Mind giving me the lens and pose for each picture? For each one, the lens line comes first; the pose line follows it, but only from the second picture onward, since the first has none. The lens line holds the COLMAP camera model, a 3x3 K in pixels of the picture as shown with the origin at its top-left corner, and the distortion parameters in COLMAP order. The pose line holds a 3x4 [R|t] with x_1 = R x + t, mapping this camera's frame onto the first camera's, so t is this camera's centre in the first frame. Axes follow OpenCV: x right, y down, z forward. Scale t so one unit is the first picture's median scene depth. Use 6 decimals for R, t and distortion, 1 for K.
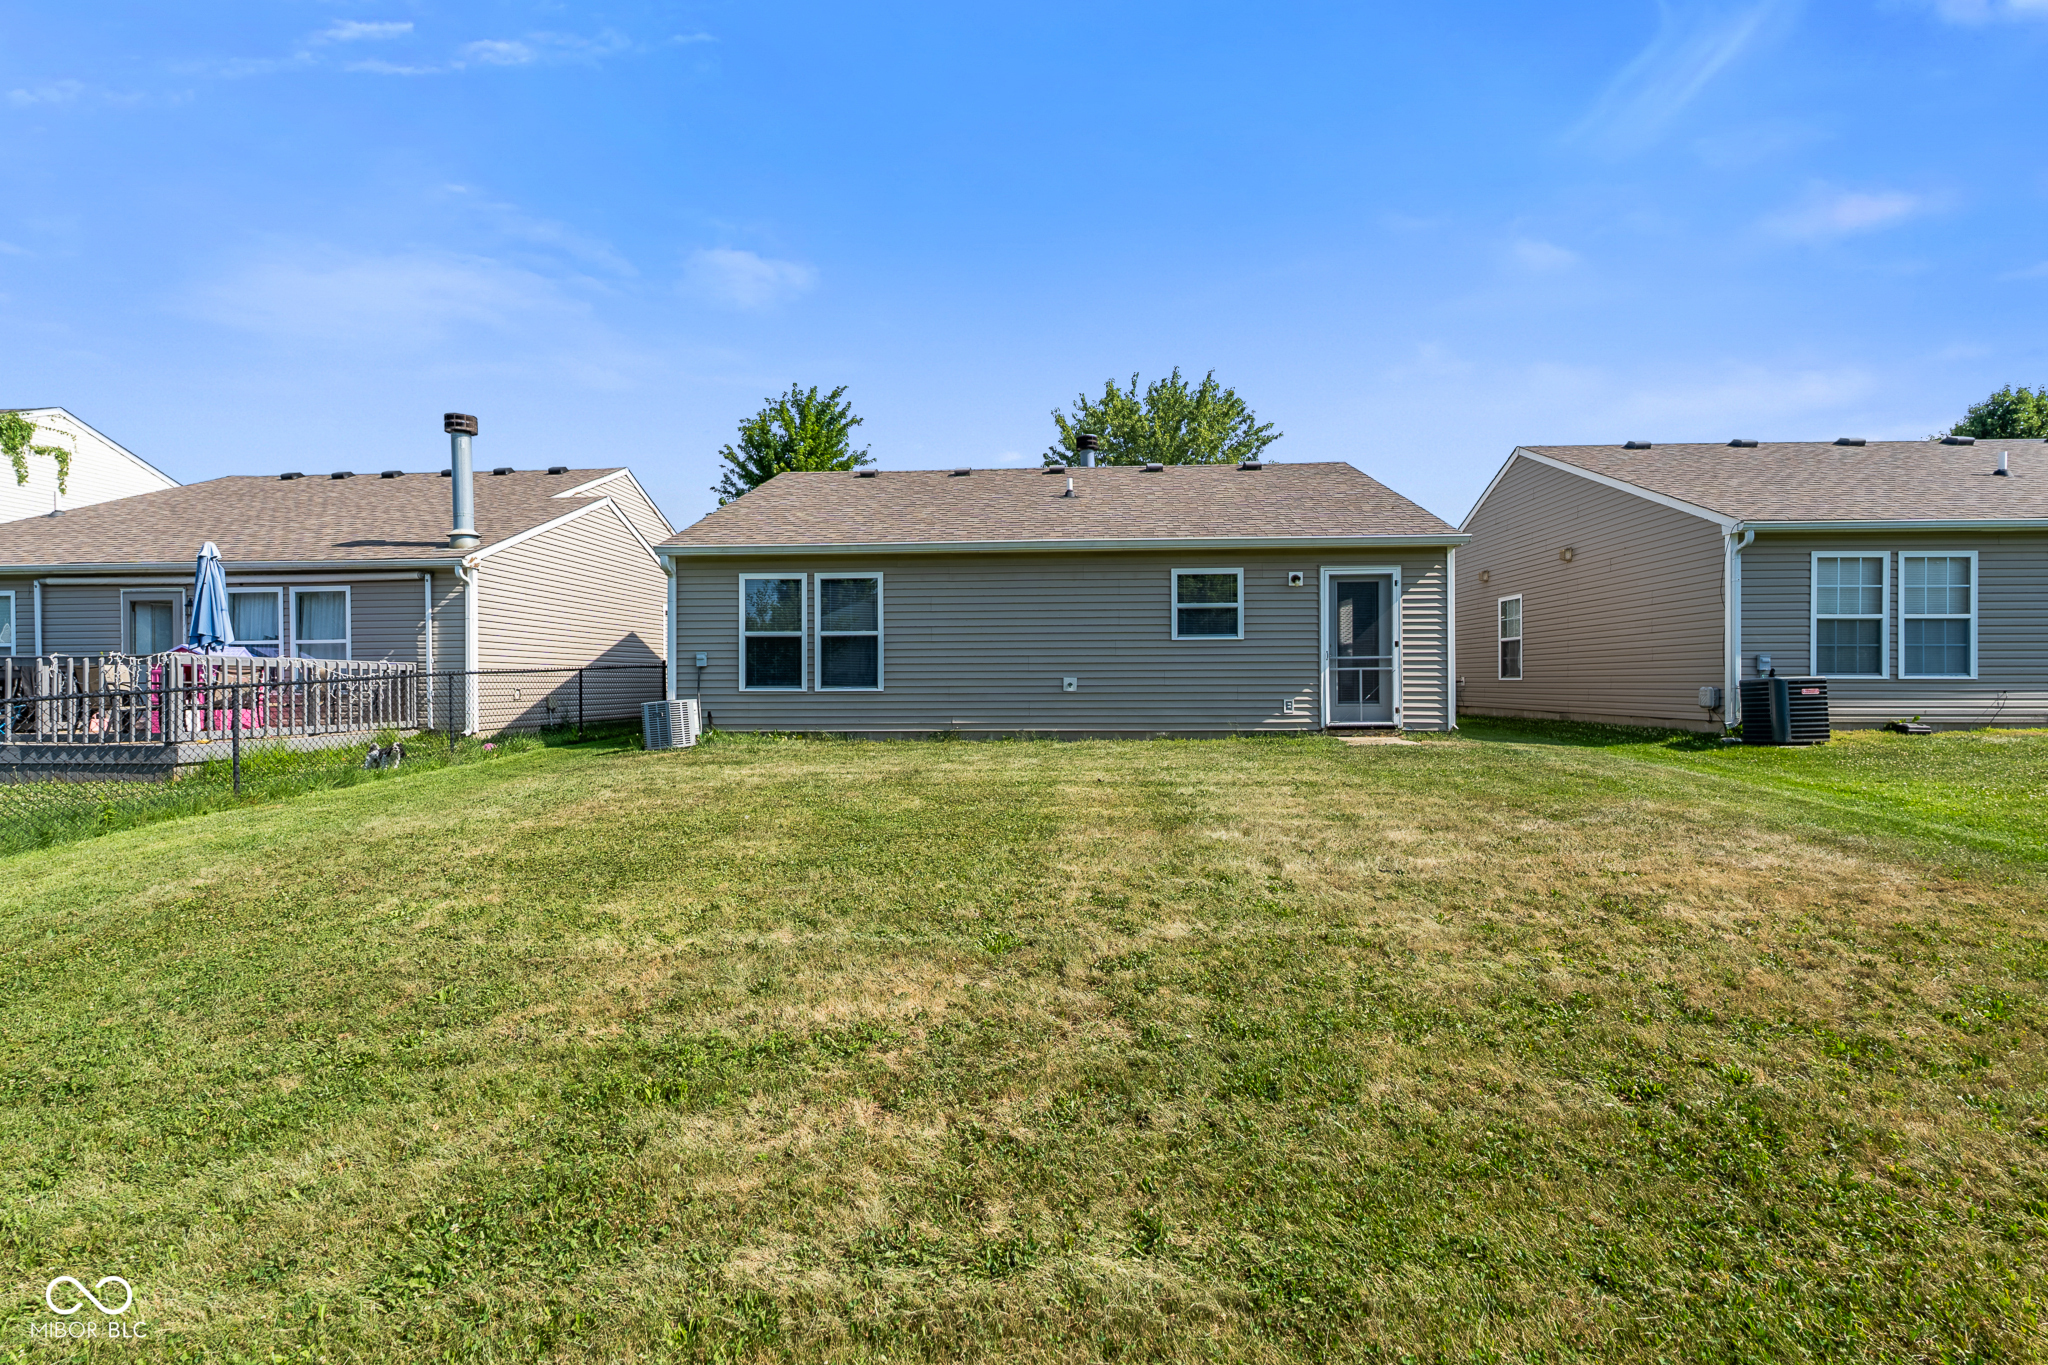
lens RADIAL K [[929.2, 0, 1018.5], [0, 929.2, 686.8], [0, 0, 1]] dist [0.000011, -0.000924]
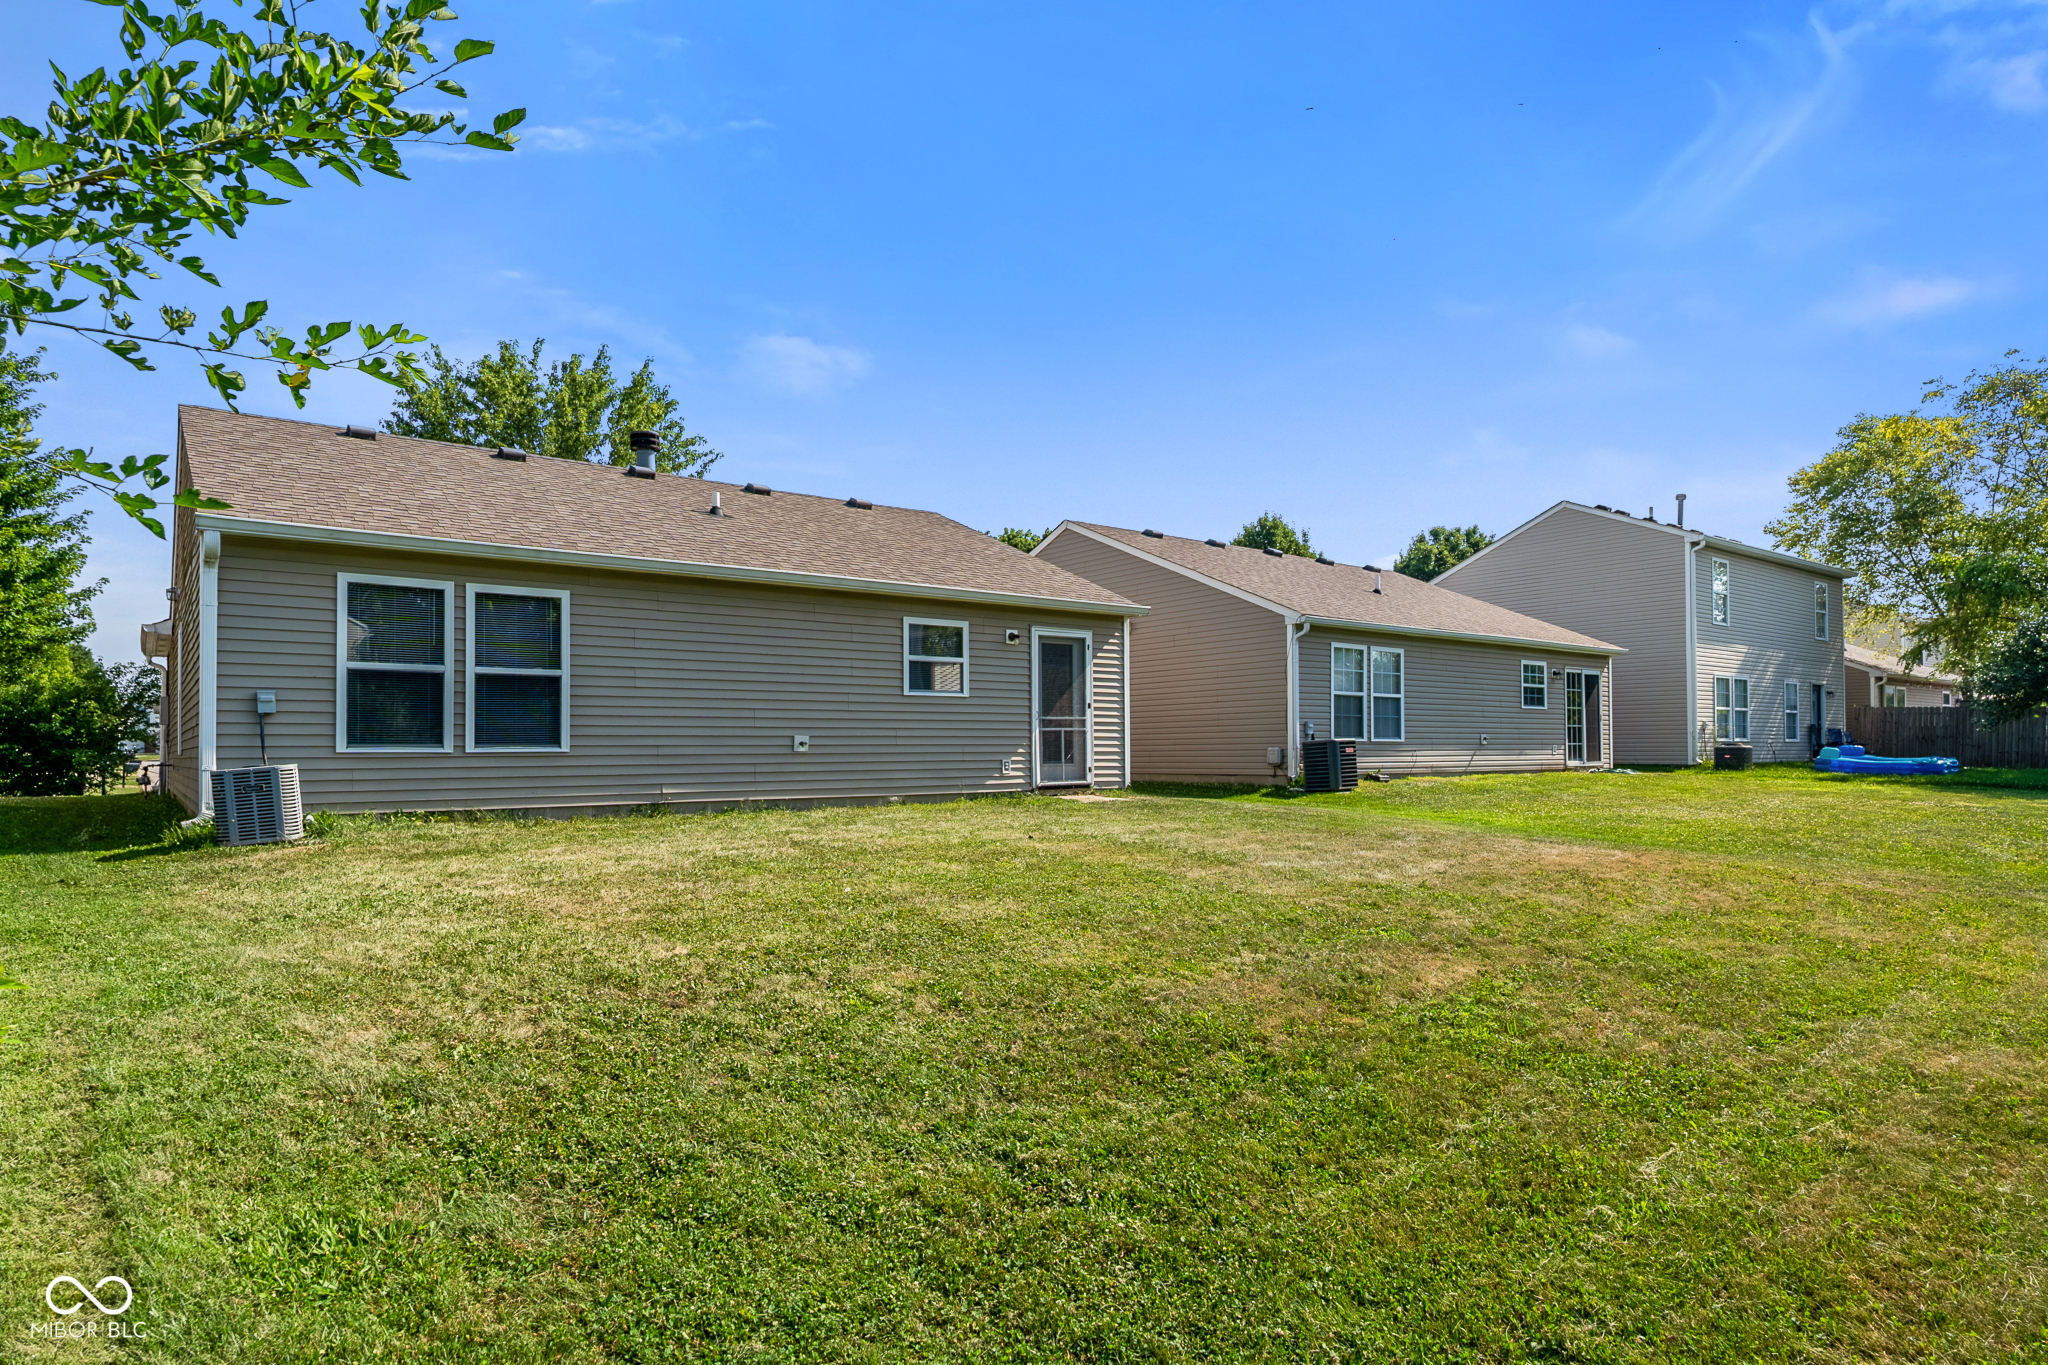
lens RADIAL K [[1148.5, 0, 1013.7], [0, 1148.5, 737.5], [0, 0, 1]] dist [-0.000633, -0.000044]
pose [[0.755117, 0.006923, 0.655554, -0.486664], [0.001034, 0.999930, -0.011751, 0.004534], [-0.655589, 0.009551, 0.755057, 0.082006]]
